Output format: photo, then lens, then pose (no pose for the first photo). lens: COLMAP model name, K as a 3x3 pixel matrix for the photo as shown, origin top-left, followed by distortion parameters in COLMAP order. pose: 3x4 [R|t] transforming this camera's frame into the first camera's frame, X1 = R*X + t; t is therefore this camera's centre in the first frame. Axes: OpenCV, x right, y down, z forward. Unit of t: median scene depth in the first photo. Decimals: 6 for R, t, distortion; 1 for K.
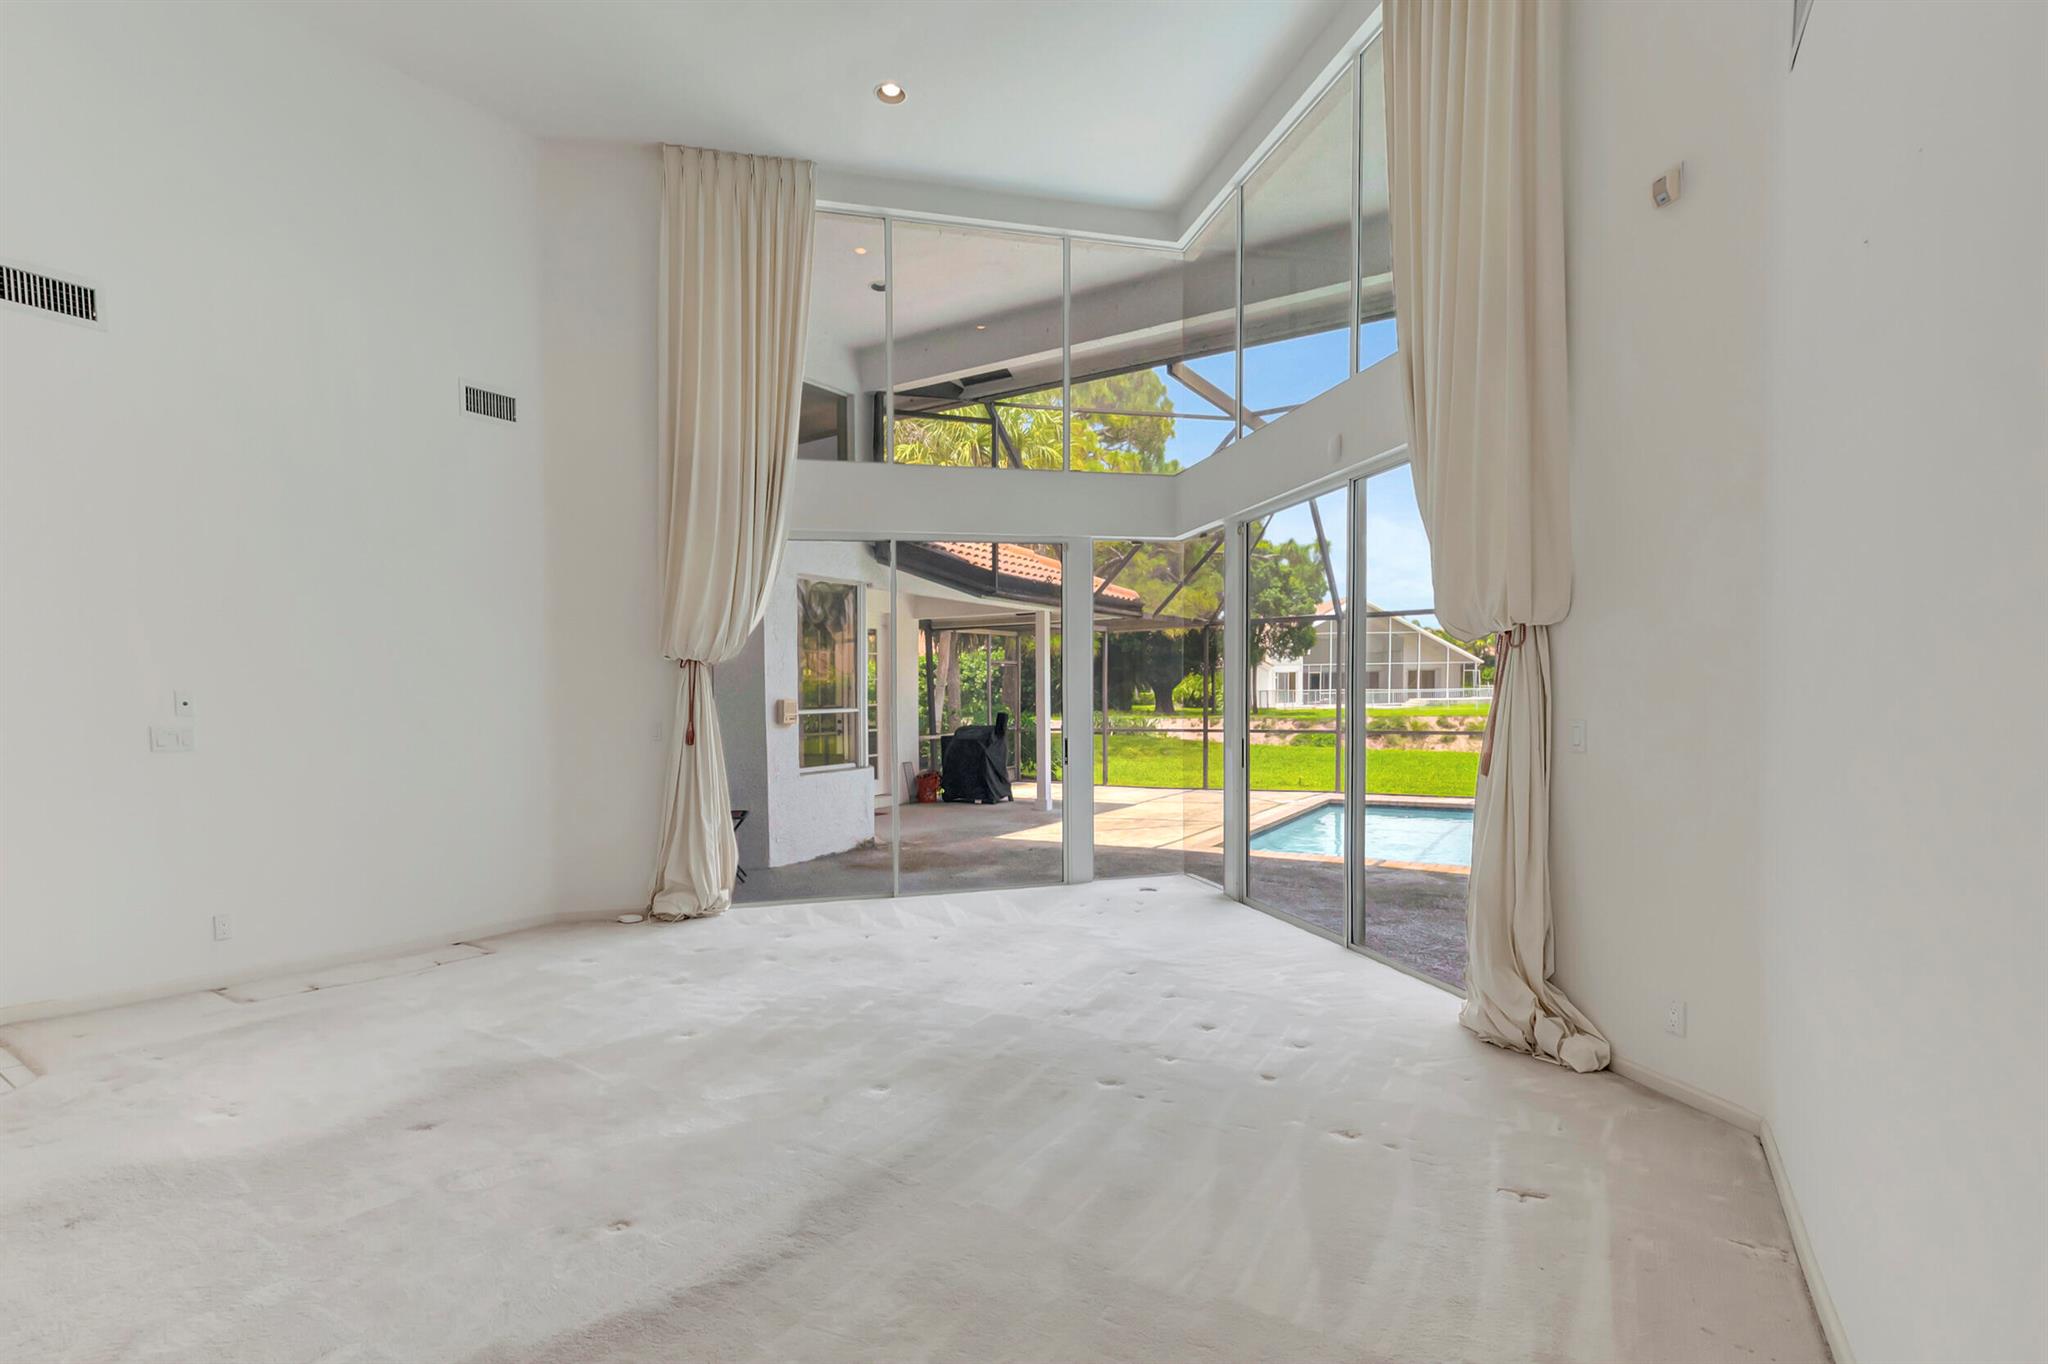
lens RADIAL K [[955.0, 0, 1023.8], [0, 955.0, 696.8], [0, 0, 1]] dist [-0.005676, -0.000205]
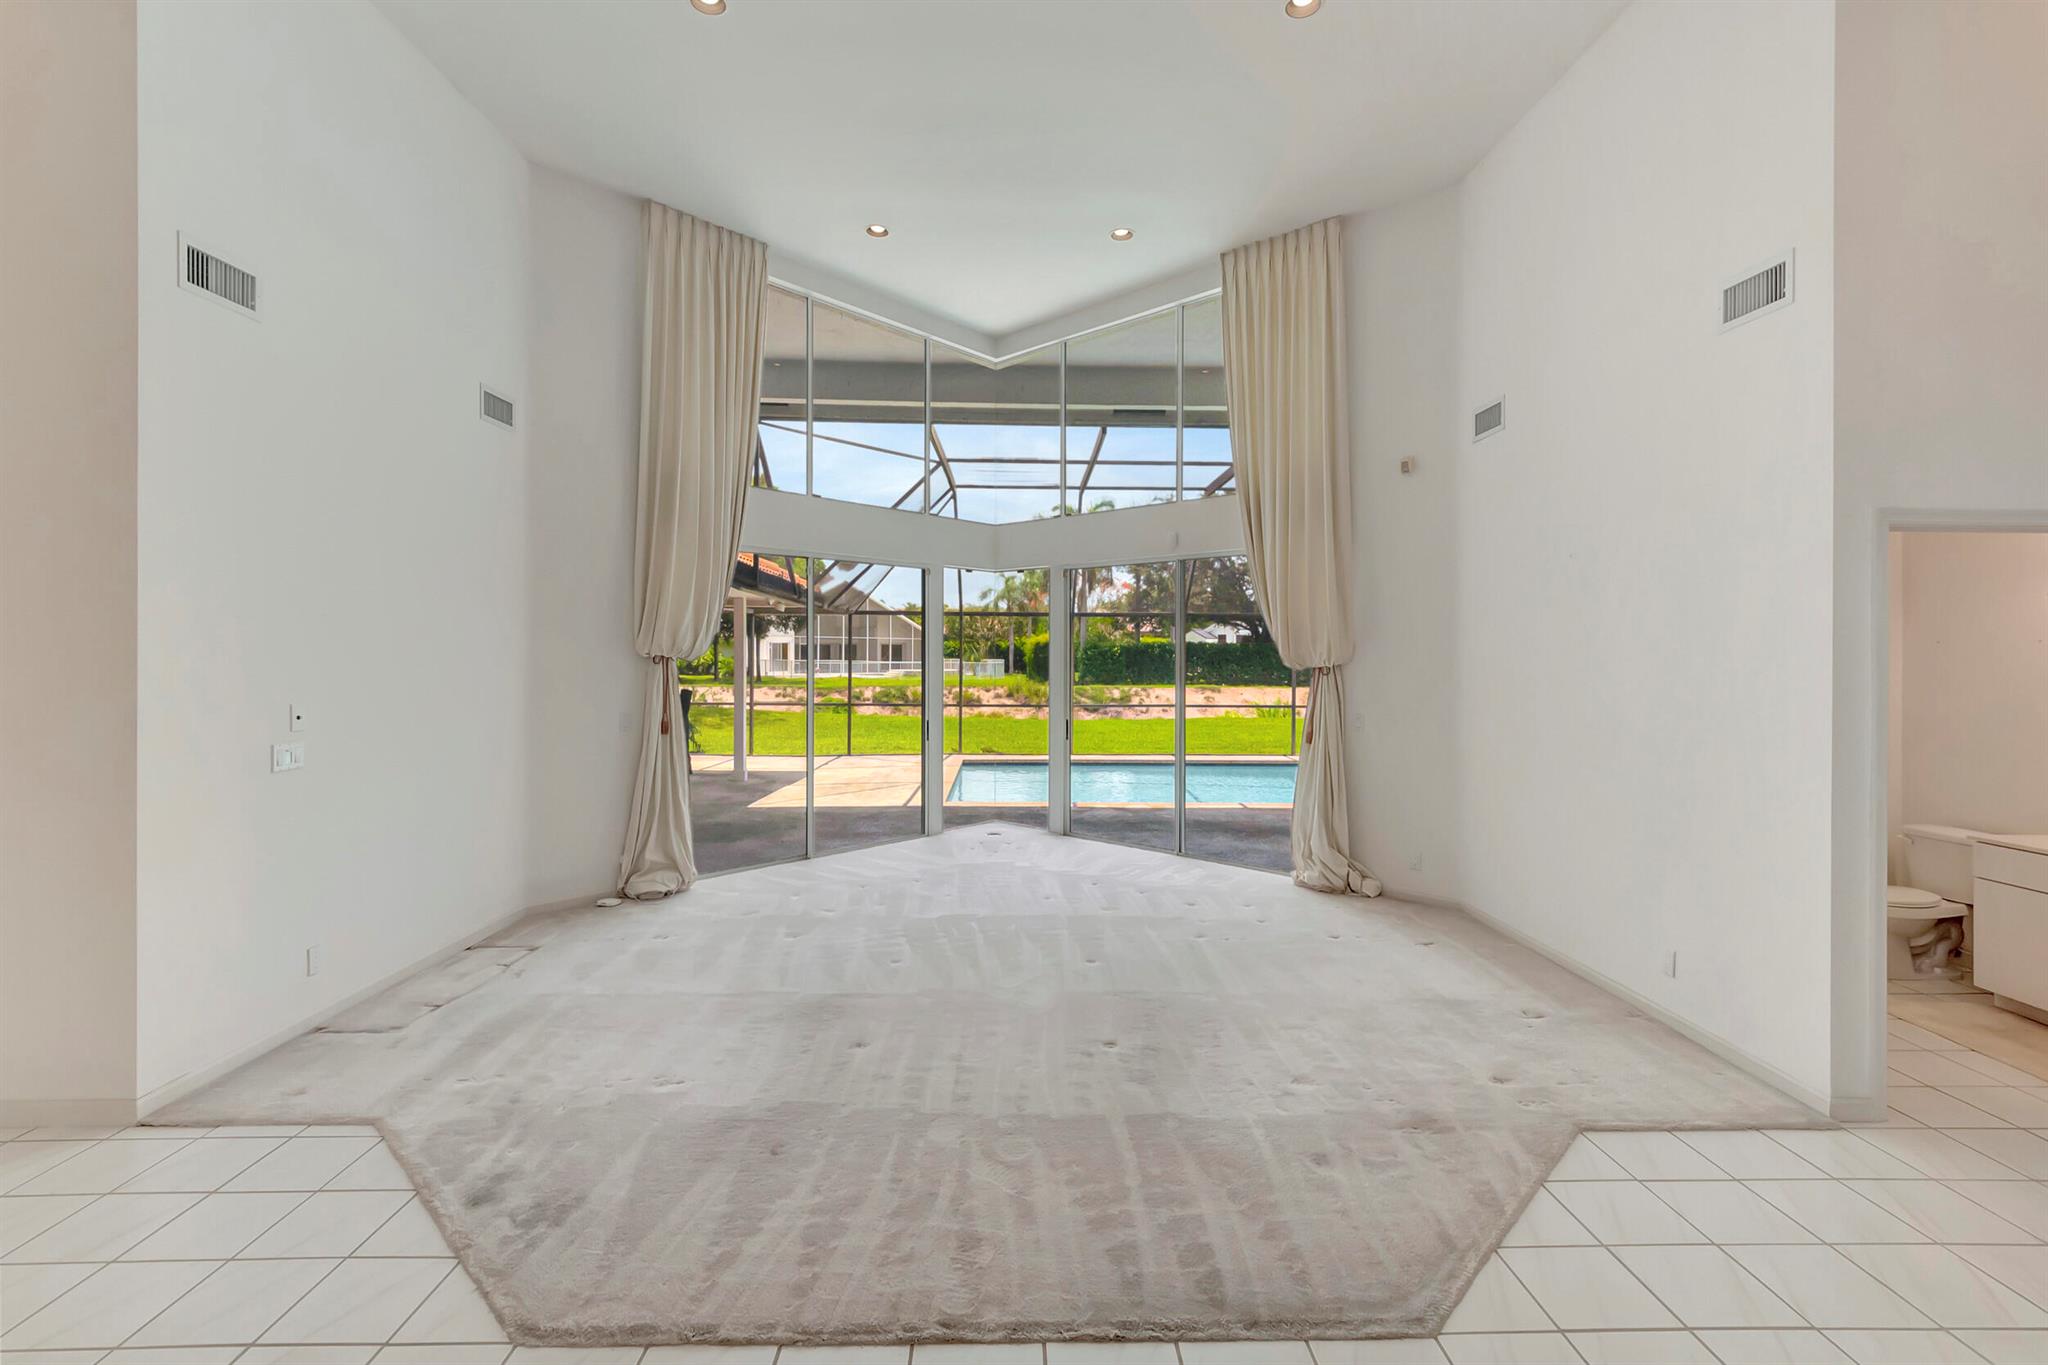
lens RADIAL K [[911.8, 0, 1024.8], [0, 911.8, 671.4], [0, 0, 1]] dist [0.011372, -0.000327]
pose [[0.835364, 0.012496, 0.549555, -0.526865], [-0.017901, 0.999830, 0.004476, -0.029521], [-0.549406, -0.013576, 0.835445, -0.077200]]
